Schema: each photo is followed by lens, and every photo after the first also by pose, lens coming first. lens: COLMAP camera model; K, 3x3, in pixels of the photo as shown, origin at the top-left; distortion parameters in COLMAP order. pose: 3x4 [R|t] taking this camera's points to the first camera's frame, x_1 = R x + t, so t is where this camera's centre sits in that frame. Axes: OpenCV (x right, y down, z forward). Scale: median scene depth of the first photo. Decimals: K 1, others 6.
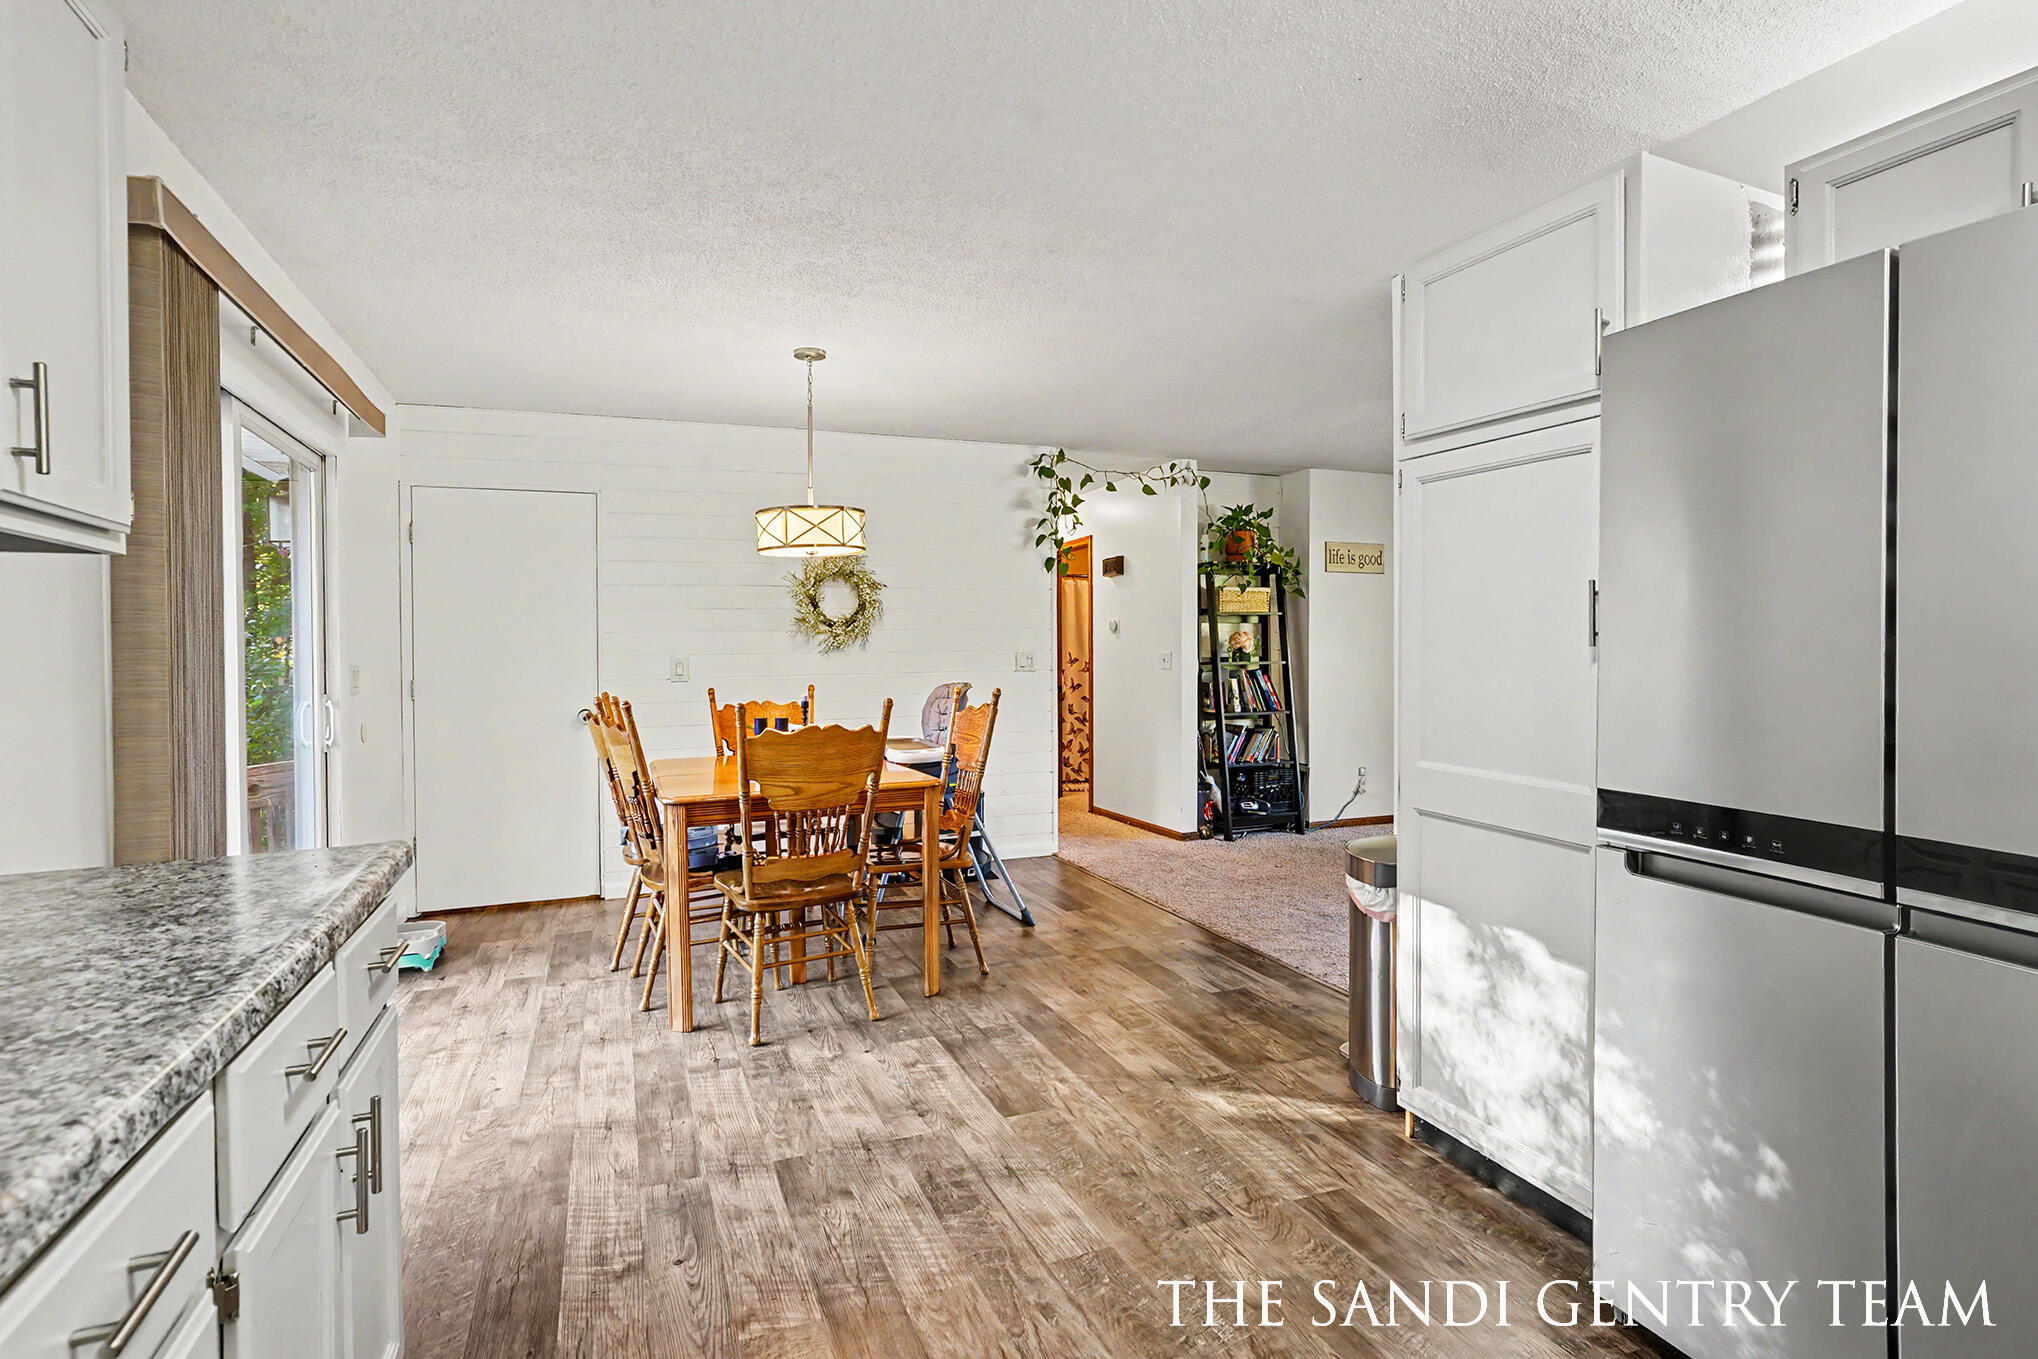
lens RADIAL K [[995.6, 0, 1016.6], [0, 995.6, 642.6], [0, 0, 1]] dist [-0.001533, 0.004693]
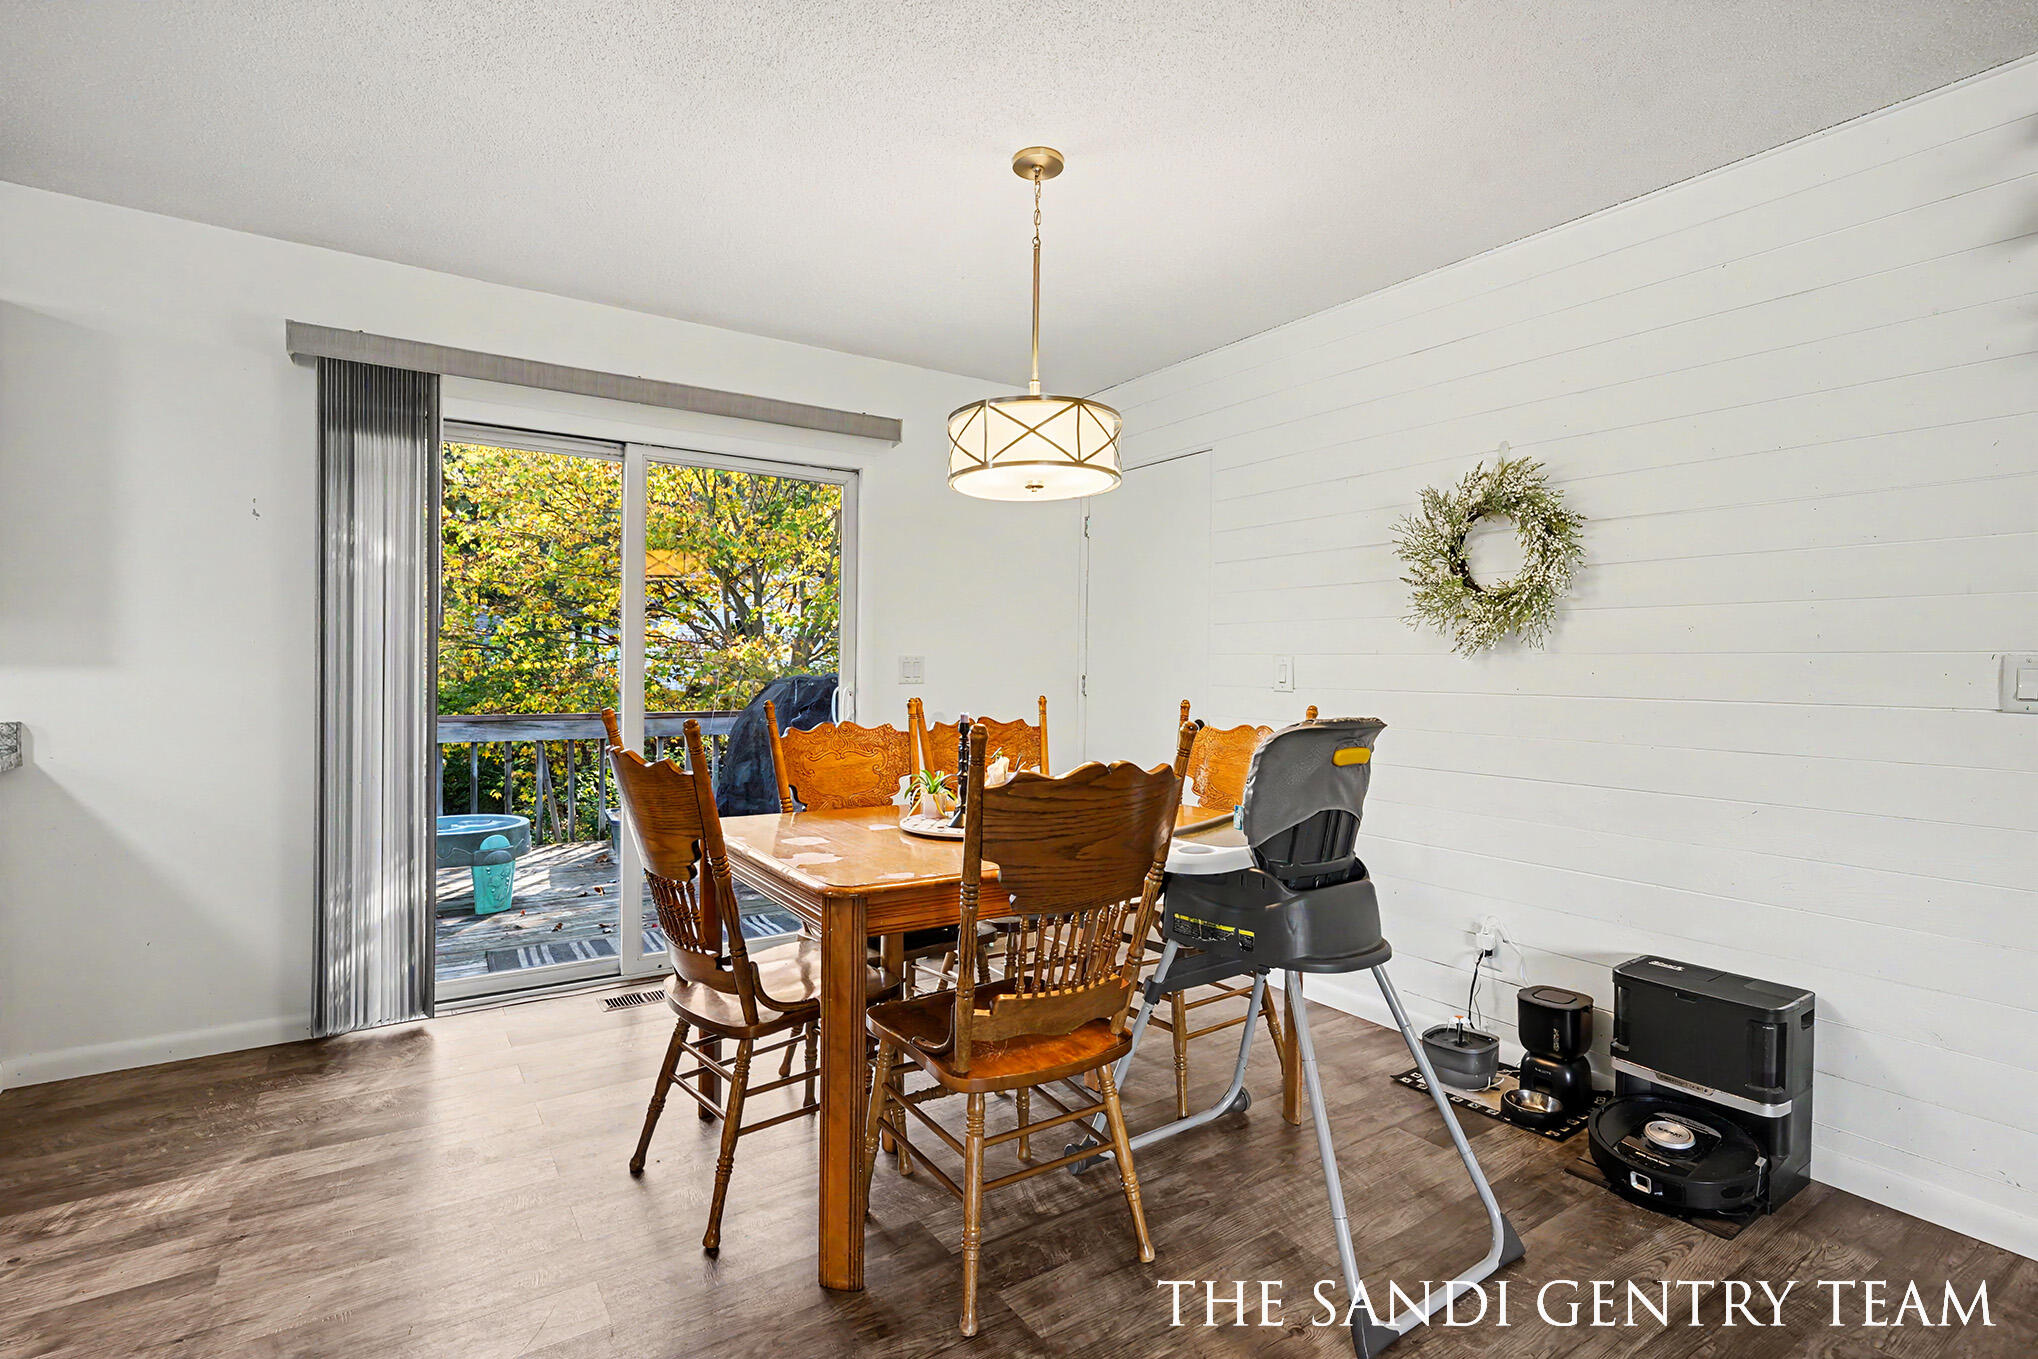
lens RADIAL K [[985.6, 0, 1028.6], [0, 985.6, 661.7], [0, 0, 1]] dist [-0.005664, 0.001809]
pose [[0.204506, 0.013564, -0.978771, 0.492474], [-0.001349, 0.999907, 0.013576, 0.013631], [0.978864, -0.001456, 0.204505, 1.096182]]
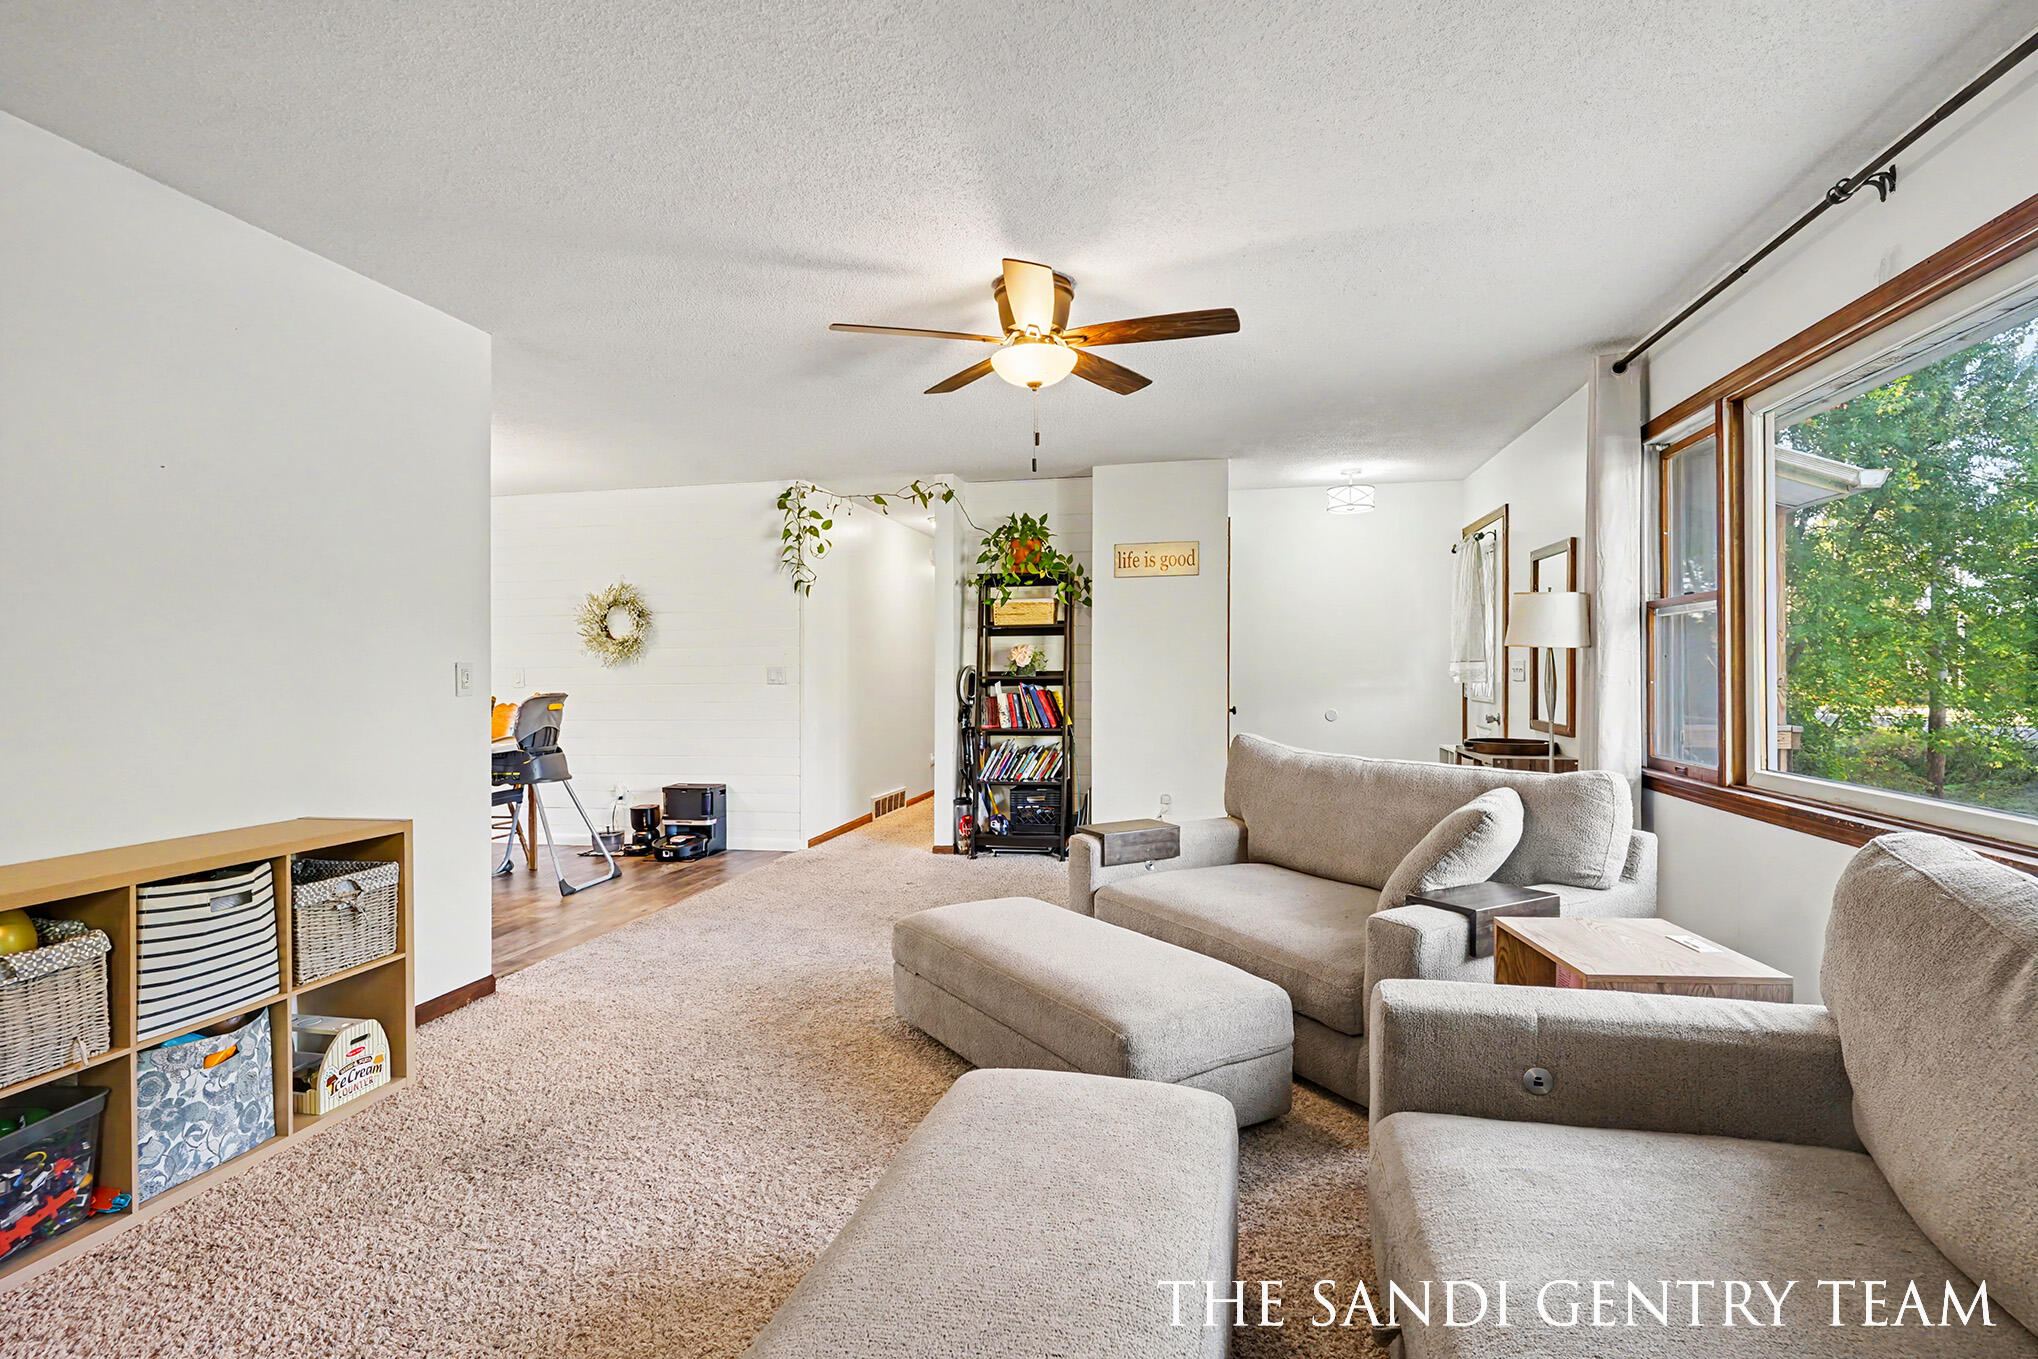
lens RADIAL K [[995.6, 0, 1022.0], [0, 995.6, 676.8], [0, 0, 1]] dist [-0.001533, 0.004693]
pose [[0.819492, 0.008791, -0.573023, 1.621021], [0.007139, 0.999648, 0.025546, -0.010249], [0.573046, -0.025025, 0.819141, 0.449397]]
